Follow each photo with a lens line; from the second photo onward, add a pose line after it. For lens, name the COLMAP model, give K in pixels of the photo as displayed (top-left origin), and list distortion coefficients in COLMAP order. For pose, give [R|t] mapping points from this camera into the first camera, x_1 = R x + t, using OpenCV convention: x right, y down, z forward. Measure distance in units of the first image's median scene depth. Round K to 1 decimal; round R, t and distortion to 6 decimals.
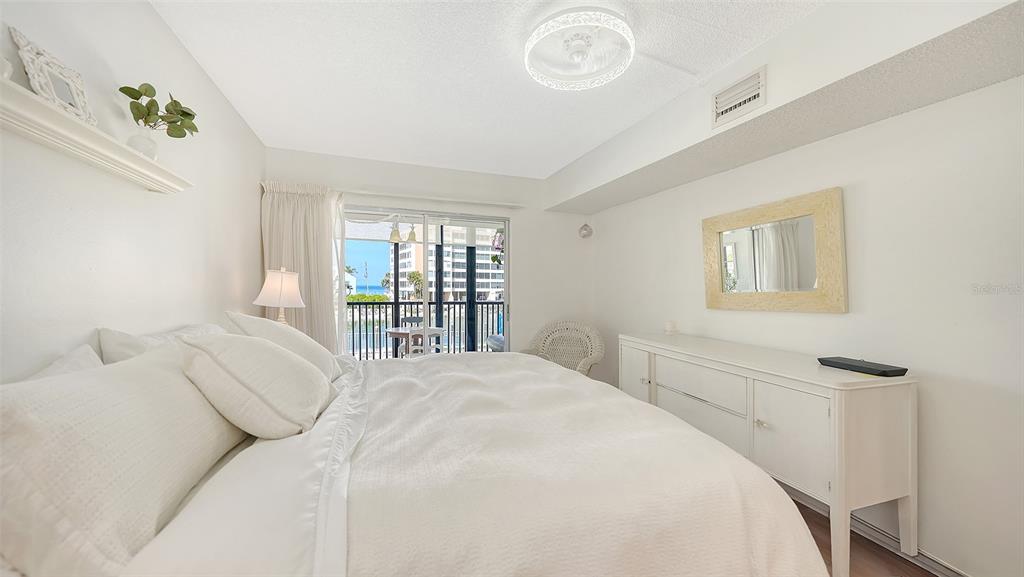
lens RADIAL K [[361.5, 0, 497.2], [0, 361.5, 290.0], [0, 0, 1]] dist [-0.000583, -0.000075]
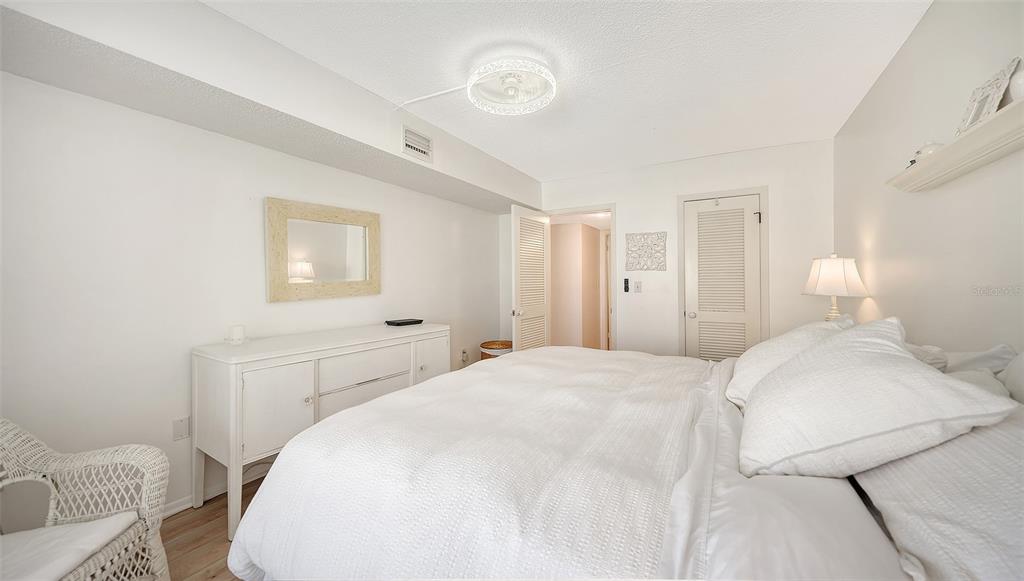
lens RADIAL K [[369.9, 0, 514.4], [0, 369.9, 275.3], [0, 0, 1]] dist [0.000144, -0.000011]
pose [[-0.664894, -0.002209, 0.746934, -0.465017], [-0.004051, 0.999992, -0.000649, -0.014054], [-0.746926, -0.003457, -0.664898, 1.166708]]
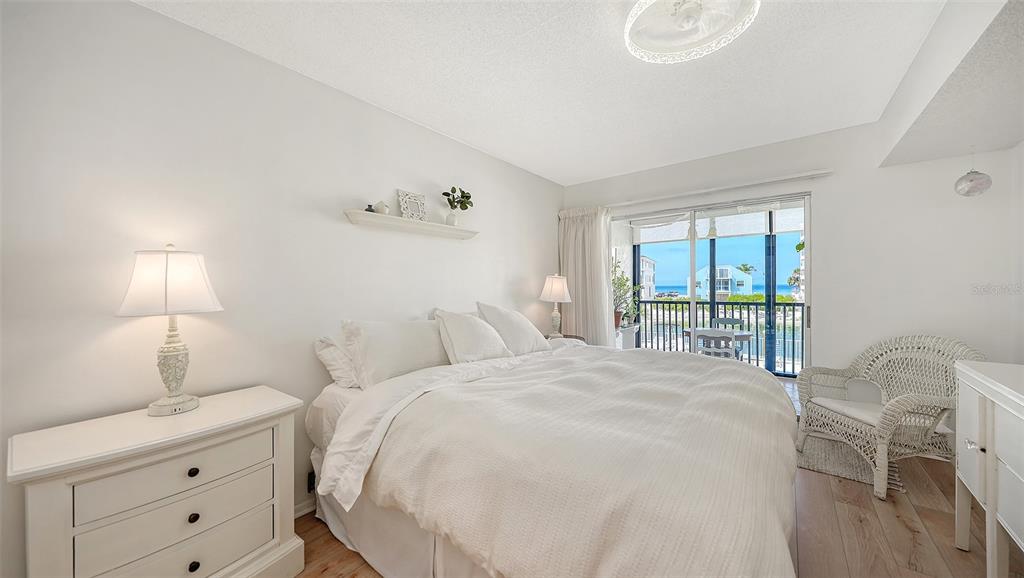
lens RADIAL K [[351.0, 0, 509.5], [0, 351.0, 290.3], [0, 0, 1]] dist [0.012523, -0.000013]
pose [[0.552083, -0.008329, -0.833748, 0.440221], [0.008367, 0.999955, -0.004449, 0.007178], [0.833747, -0.004520, 0.552128, 0.095403]]
